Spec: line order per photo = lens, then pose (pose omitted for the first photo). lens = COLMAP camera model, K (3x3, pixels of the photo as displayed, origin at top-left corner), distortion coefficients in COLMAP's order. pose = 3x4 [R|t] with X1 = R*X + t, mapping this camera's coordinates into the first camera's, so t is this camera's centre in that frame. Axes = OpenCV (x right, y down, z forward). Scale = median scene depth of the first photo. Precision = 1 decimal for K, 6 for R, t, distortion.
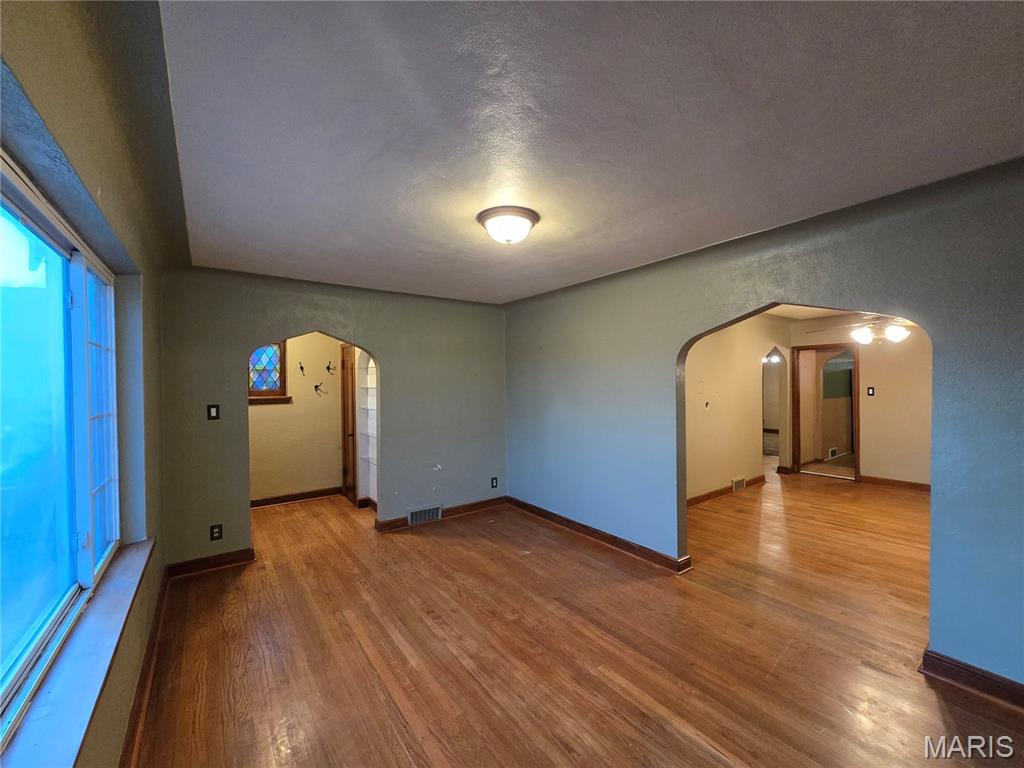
lens RADIAL K [[417.6, 0, 514.2], [0, 417.6, 381.2], [0, 0, 1]] dist [-0.003671, 0.000385]
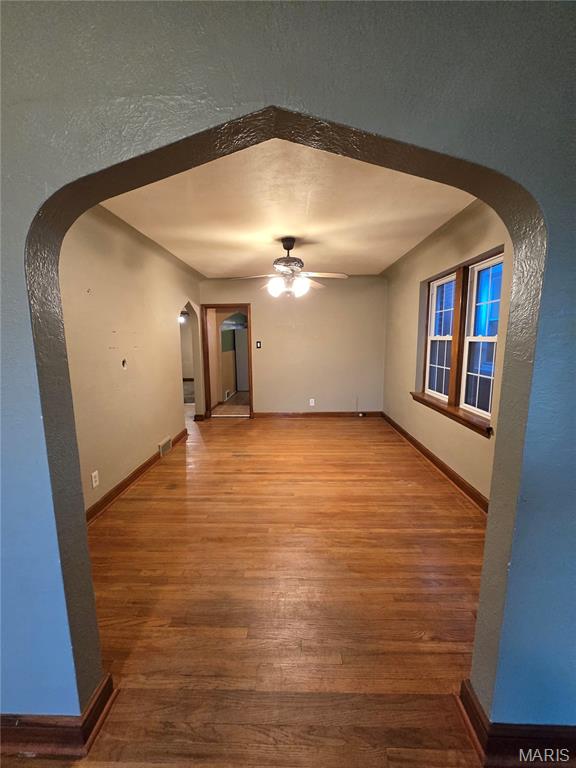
lens RADIAL K [[313.2, 0, 288.5], [0, 313.2, 384.5], [0, 0, 1]] dist [-0.003671, 0.000385]
pose [[0.611027, -0.105917, 0.784492, 0.267841], [-0.001750, 0.990825, 0.135138, 0.024532], [-0.791608, -0.083946, 0.605236, 0.572706]]
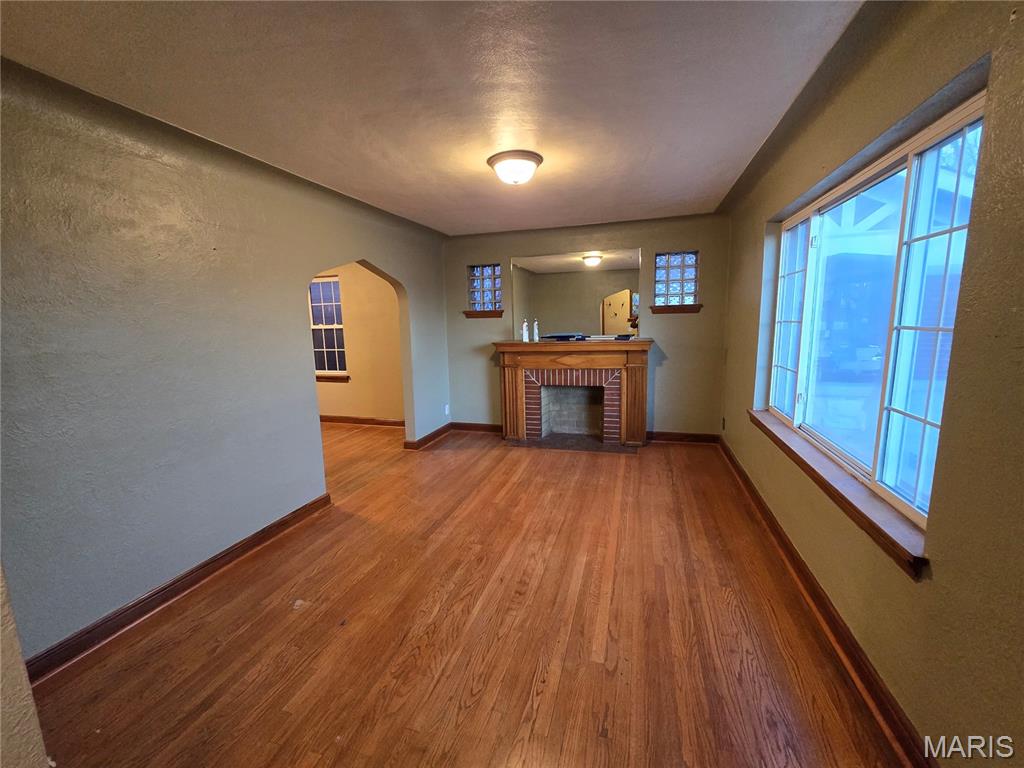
lens RADIAL K [[417.6, 0, 510.4], [0, 417.6, 385.6], [0, 0, 1]] dist [-0.003671, 0.000385]
pose [[-0.599795, -0.100437, 0.793825, -0.587460], [0.027164, 0.988963, 0.145651, 0.026172], [-0.799693, 0.108924, -0.590447, 1.073582]]
